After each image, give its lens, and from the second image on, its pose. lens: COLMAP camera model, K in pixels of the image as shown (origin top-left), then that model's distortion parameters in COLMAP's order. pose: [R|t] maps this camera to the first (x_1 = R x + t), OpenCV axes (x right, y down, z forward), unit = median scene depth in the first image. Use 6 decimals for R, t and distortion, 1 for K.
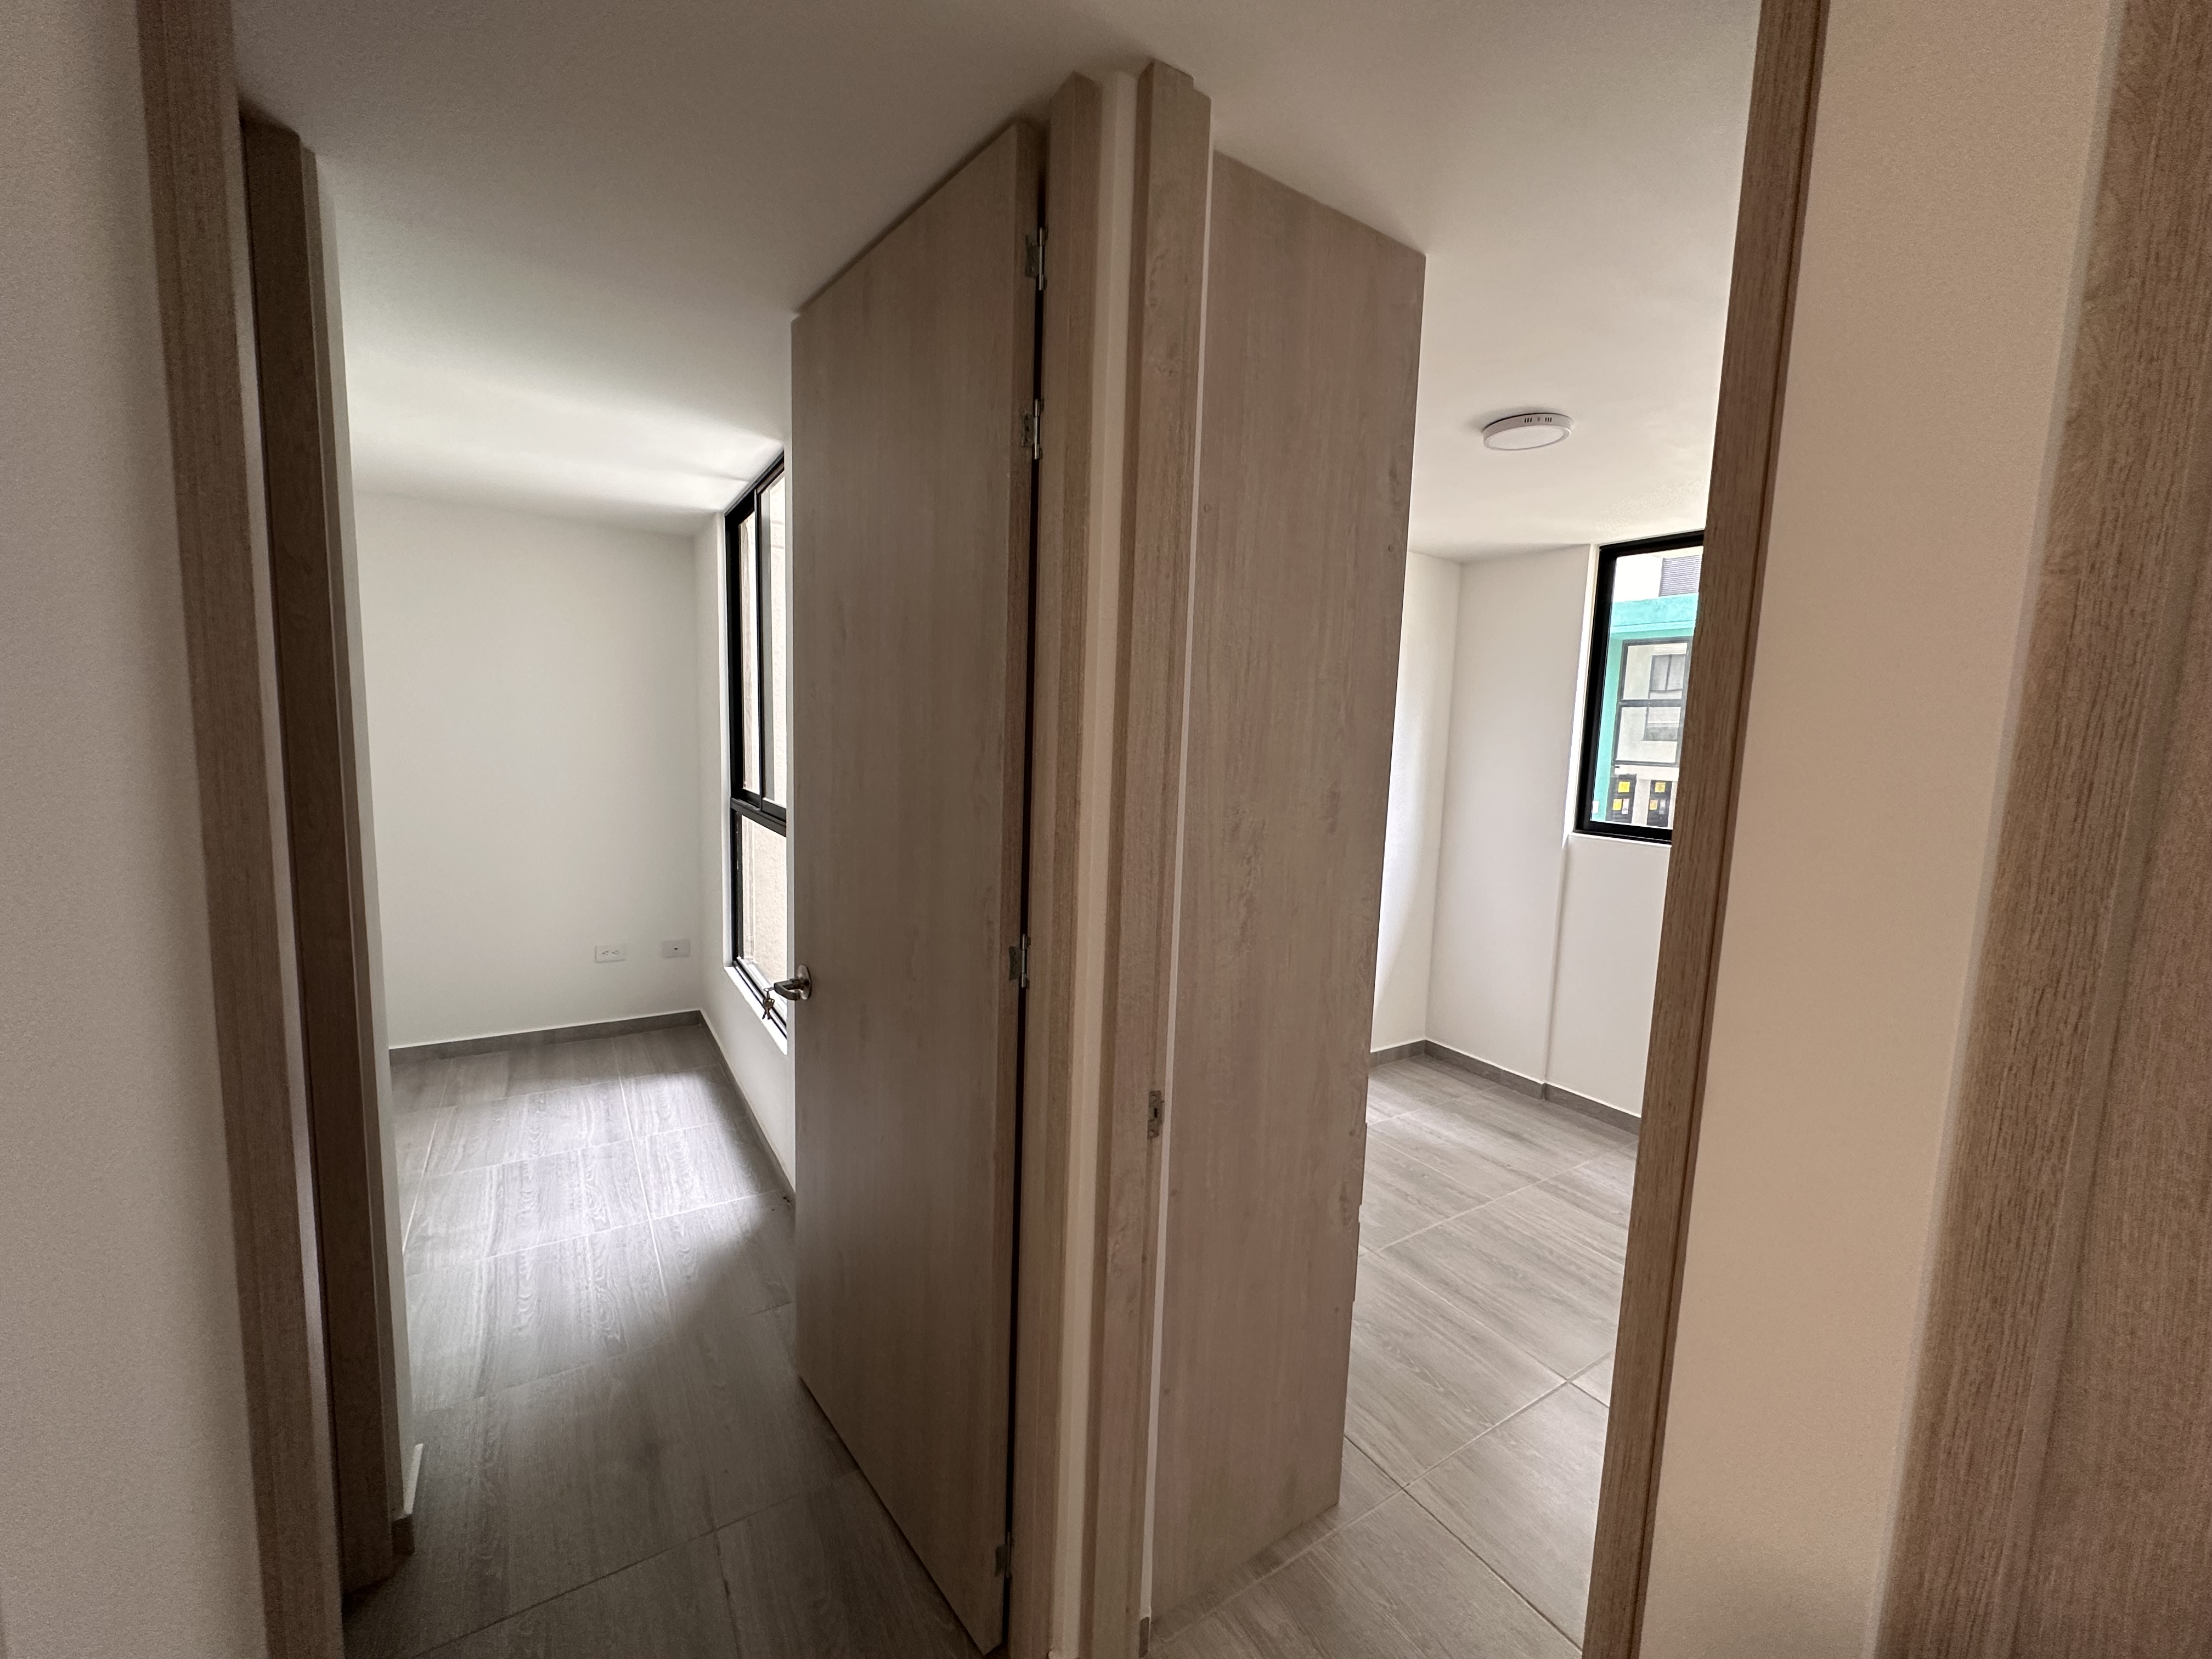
lens RADIAL K [[878.4, 0, 1106.0], [0, 878.4, 829.5], [0, 0, 1]] dist [0.000482, 0.000058]
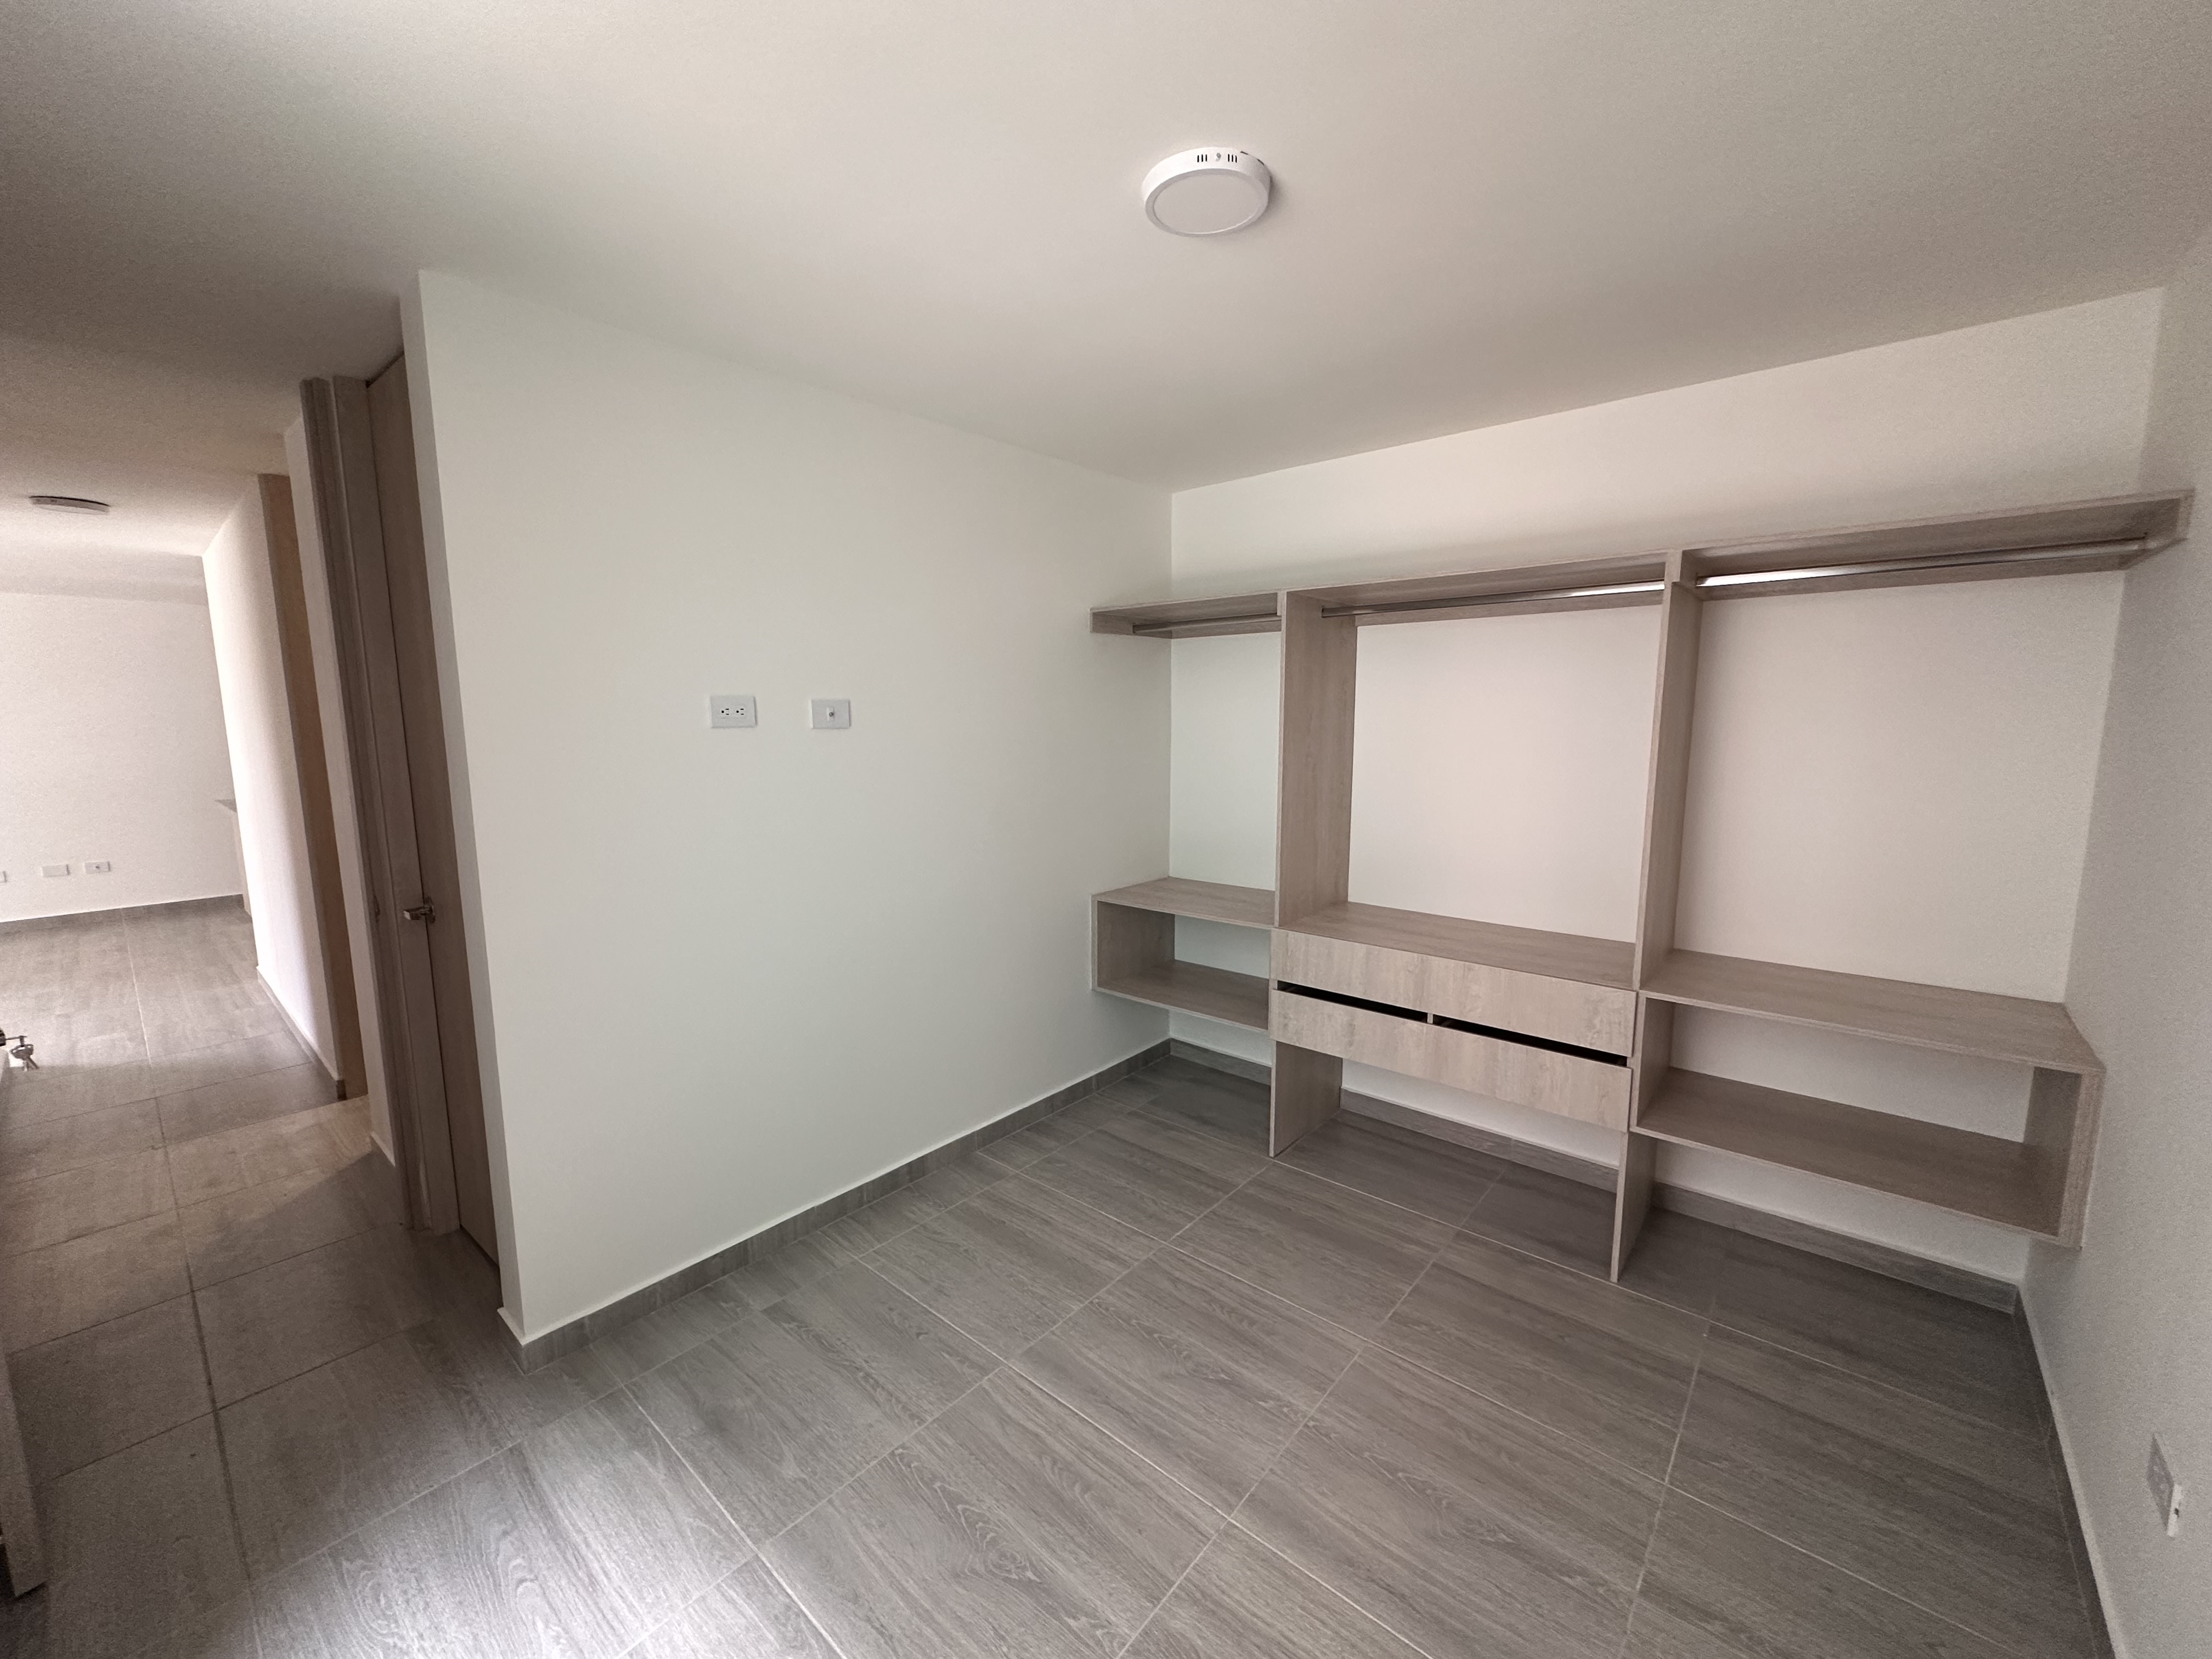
lens RADIAL K [[878.4, 0, 1106.0], [0, 878.4, 829.5], [0, 0, 1]] dist [0.000482, 0.000058]
pose [[-0.956854, 0.009098, -0.290425, -0.932162], [-0.060367, 0.971477, 0.229323, -0.206667], [0.284228, 0.236961, -0.929013, 1.675402]]
